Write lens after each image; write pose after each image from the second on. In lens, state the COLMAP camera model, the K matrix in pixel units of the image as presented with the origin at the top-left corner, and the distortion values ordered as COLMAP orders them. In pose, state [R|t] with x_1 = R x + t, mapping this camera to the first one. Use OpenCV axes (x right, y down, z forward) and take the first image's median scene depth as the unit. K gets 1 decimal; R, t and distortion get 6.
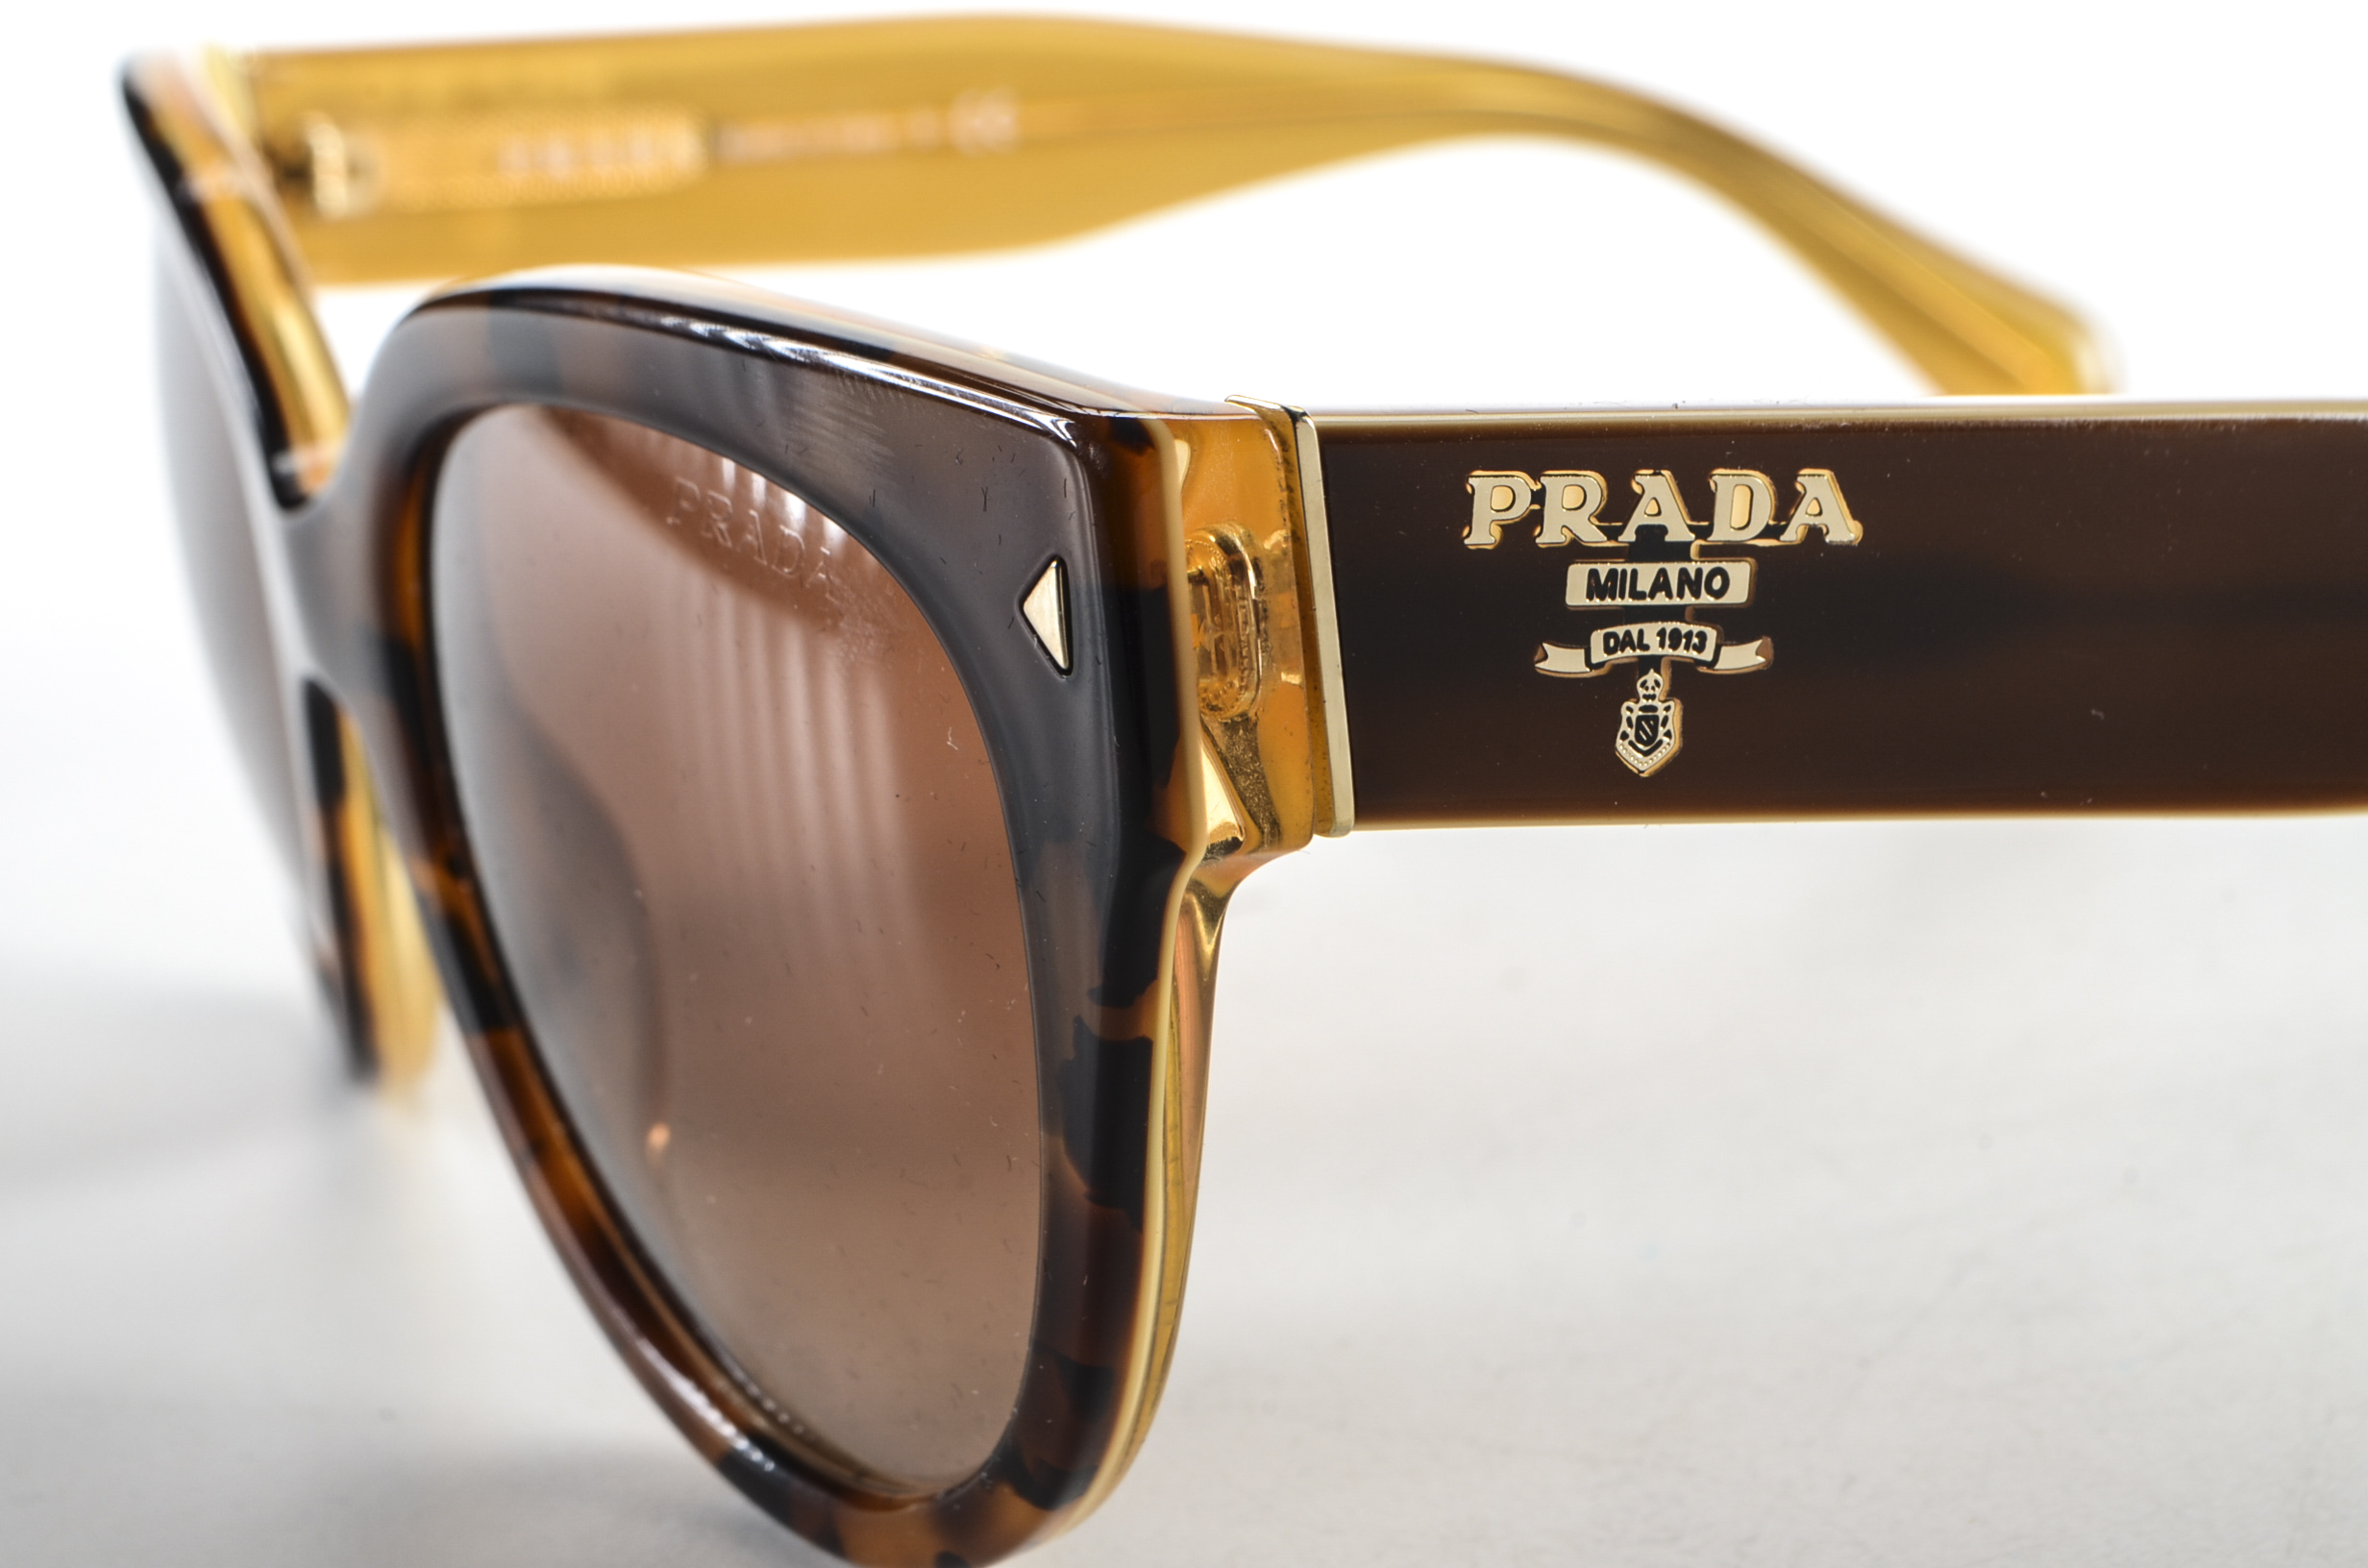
lens RADIAL K [[5693.8, 0, 1184.0], [0, 5693.8, 784.0], [0, 0, 1]] dist [-0.032032, 3.186246]
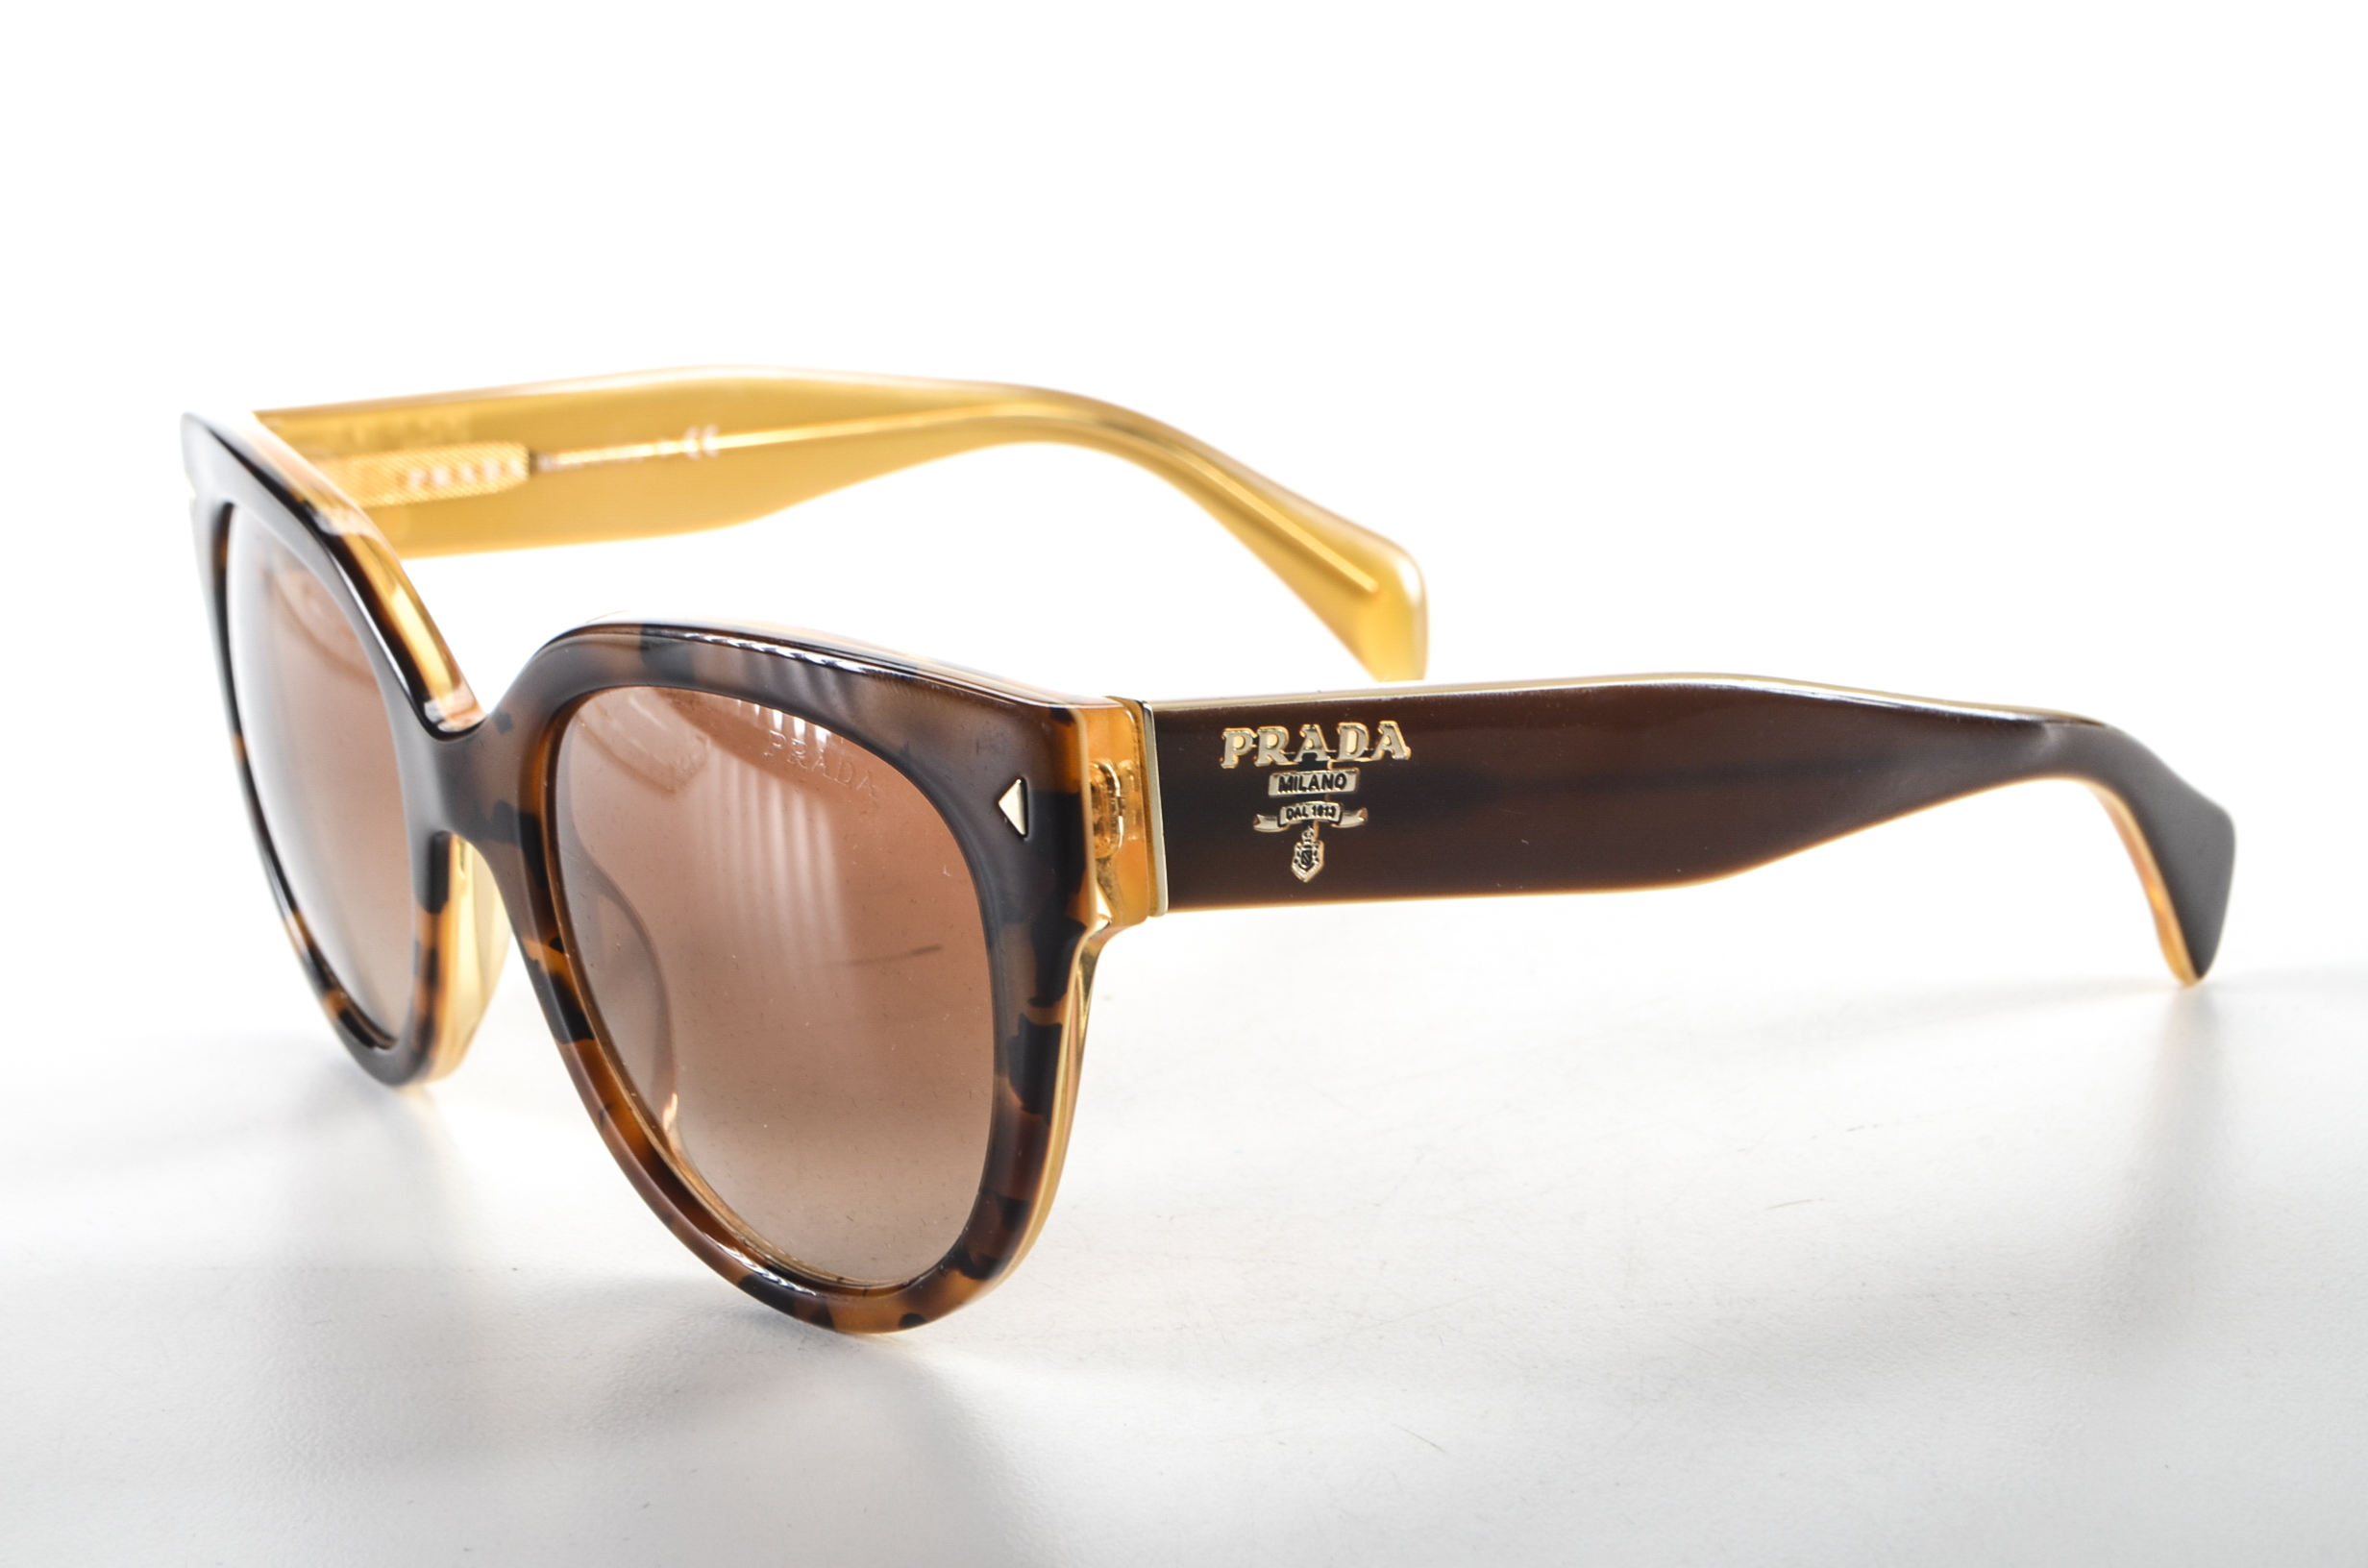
lens RADIAL K [[5599.8, 0, 1184.0], [0, 5599.8, 784.0], [0, 0, 1]] dist [0.738172, 0.233402]
pose [[0.987362, -0.019290, 0.157306, -0.260574], [0.020614, 0.999764, -0.006786, -0.022603], [-0.157138, 0.009943, 0.987527, -0.881937]]
